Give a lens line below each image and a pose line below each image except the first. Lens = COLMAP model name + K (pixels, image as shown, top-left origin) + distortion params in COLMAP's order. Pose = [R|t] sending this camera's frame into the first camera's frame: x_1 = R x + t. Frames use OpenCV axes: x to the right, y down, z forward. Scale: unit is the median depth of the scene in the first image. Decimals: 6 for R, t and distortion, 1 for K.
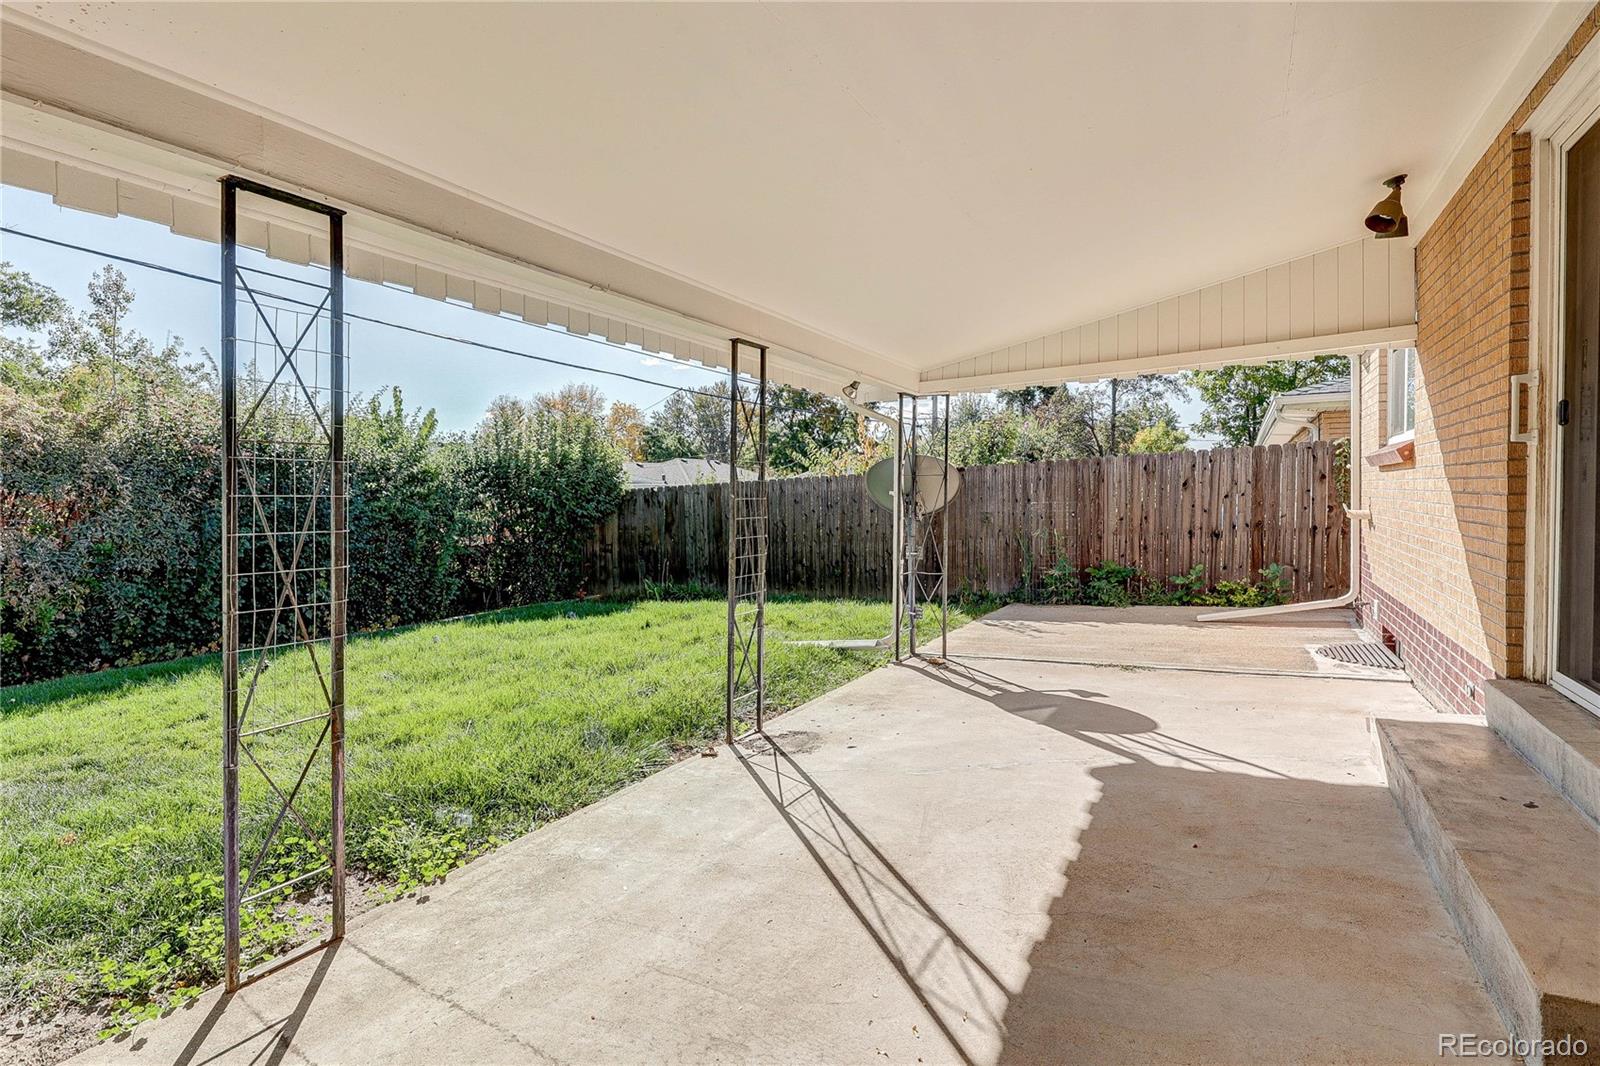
lens RADIAL K [[767.4, 0, 797.4], [0, 767.4, 501.3], [0, 0, 1]] dist [-0.006447, 0.003232]
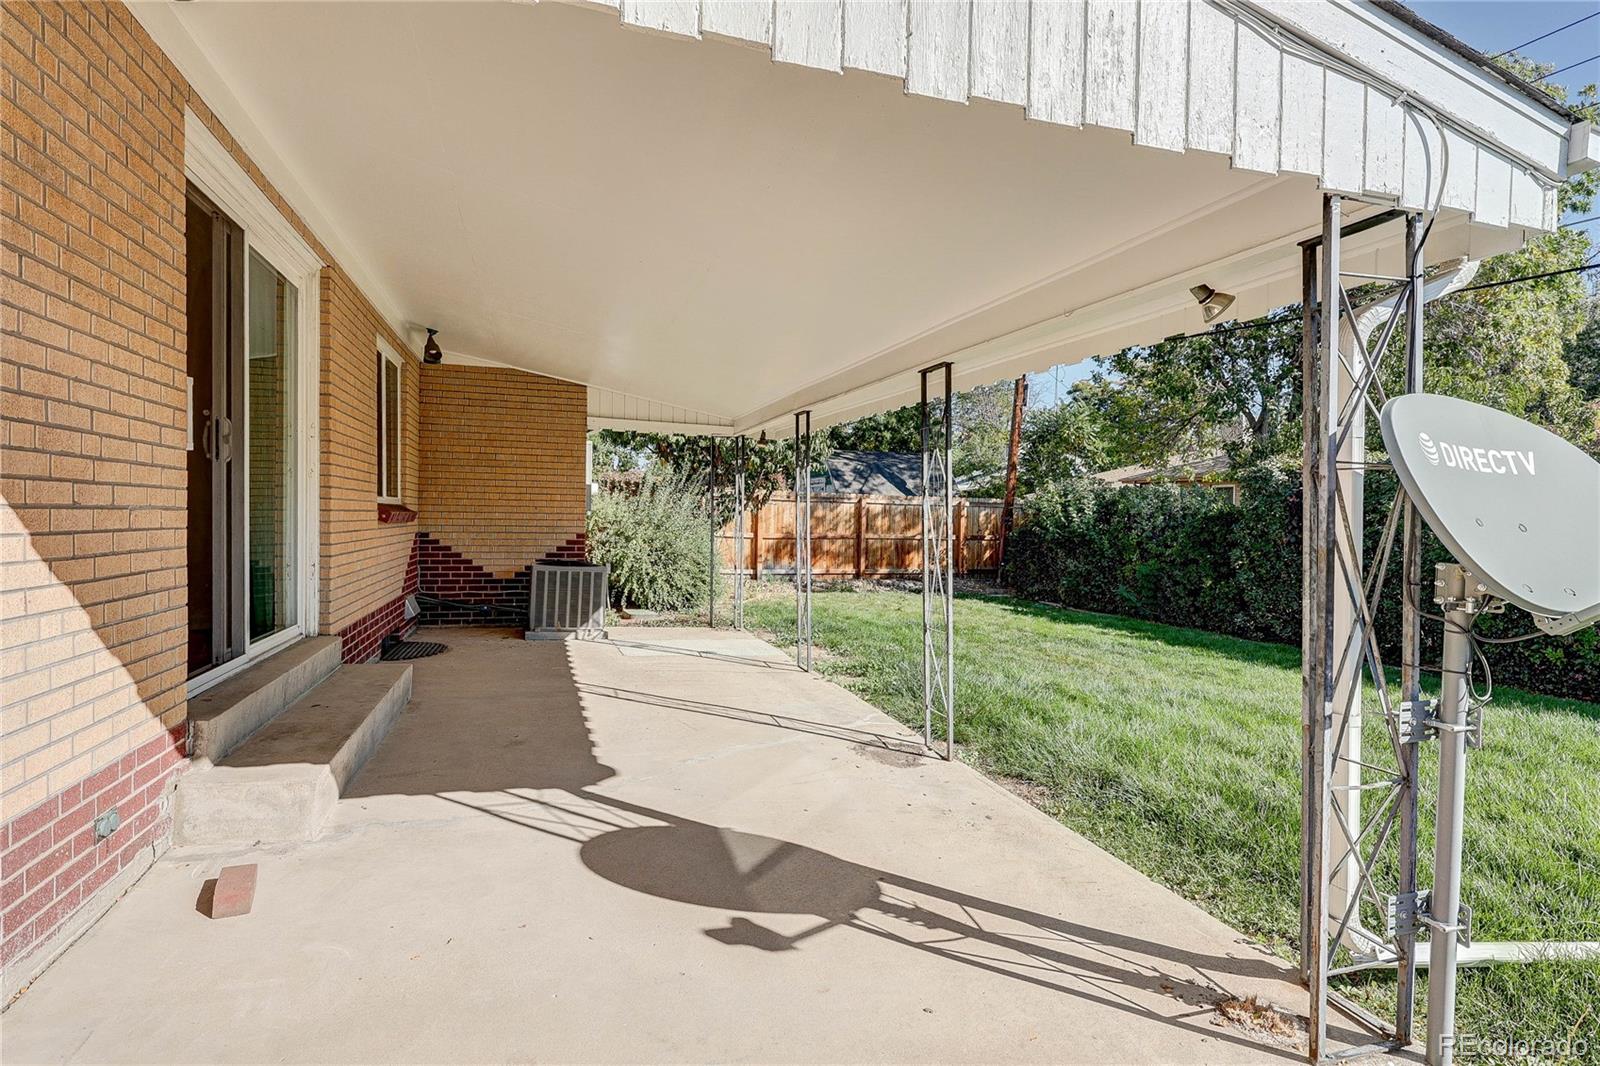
lens RADIAL K [[767.4, 0, 791.3], [0, 767.4, 529.7], [0, 0, 1]] dist [-0.006447, 0.003232]
pose [[-0.680261, 0.012636, -0.732861, 0.274059], [-0.015940, 0.999360, 0.032027, -0.006638], [0.732797, 0.033469, -0.679624, 0.522375]]
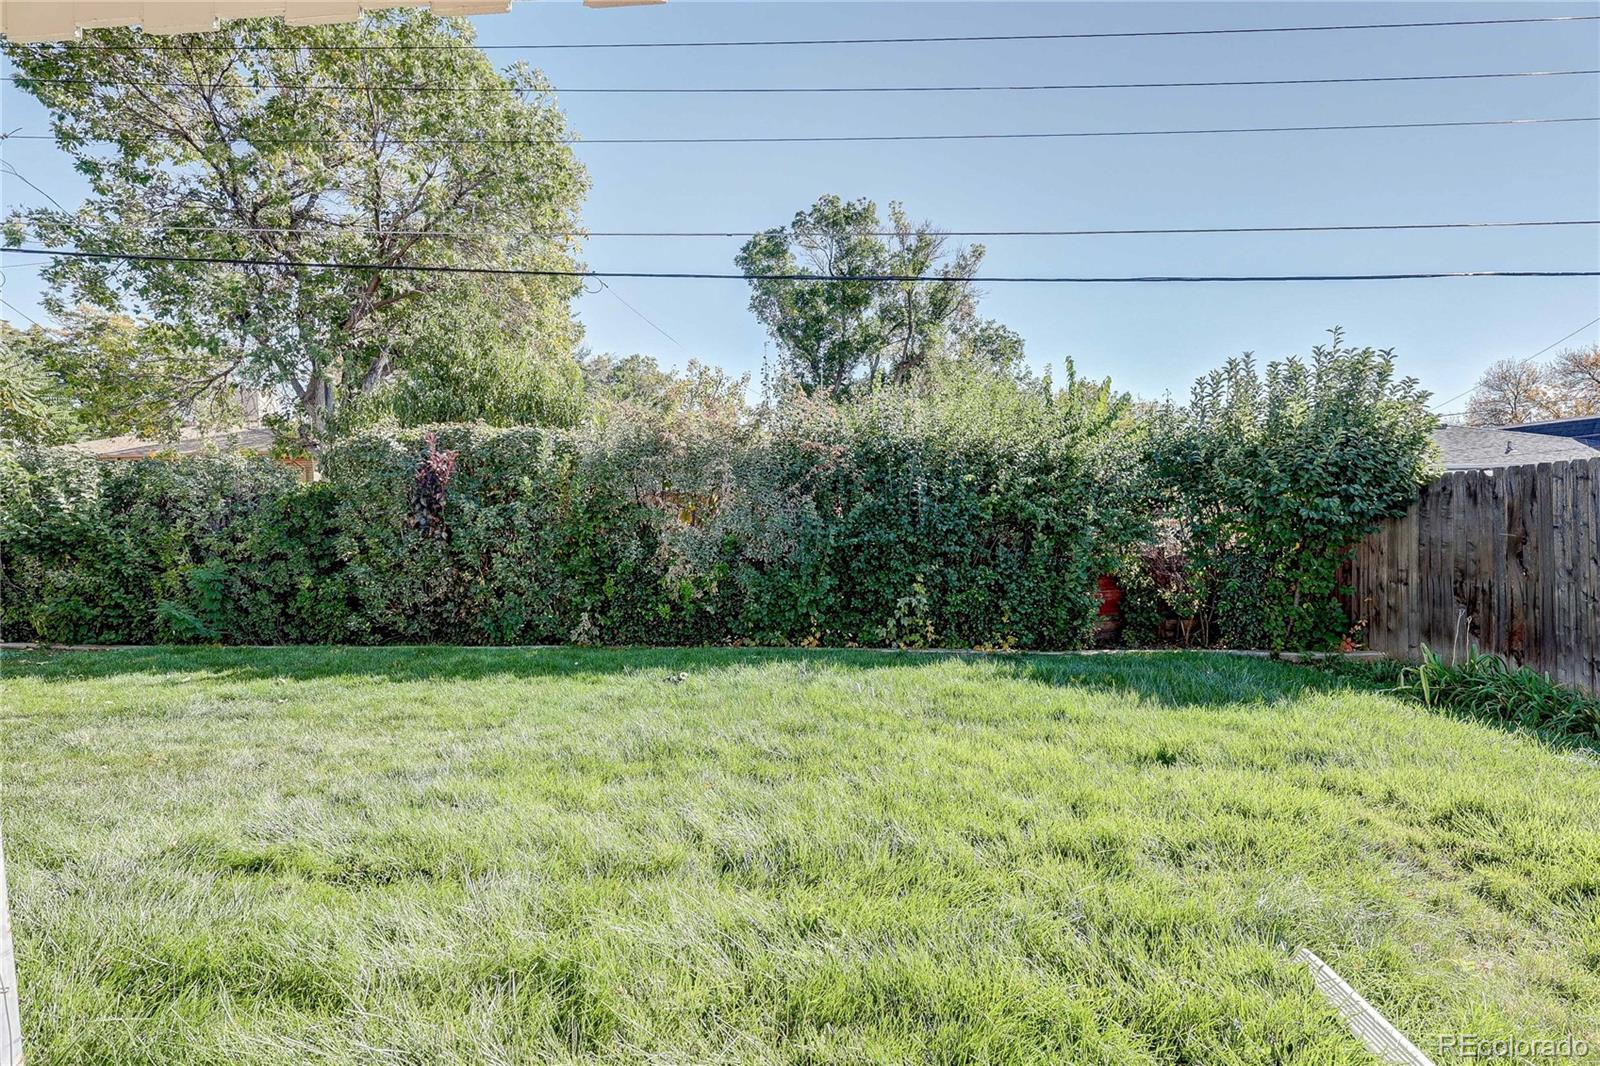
lens RADIAL K [[767.4, 0, 834.4], [0, 767.4, 532.7], [0, 0, 1]] dist [-0.006447, 0.003232]
pose [[0.422818, 0.040563, -0.905306, 0.108681], [0.001779, 0.998959, 0.045590, 0.000598], [0.906213, -0.020886, 0.422305, 0.407410]]
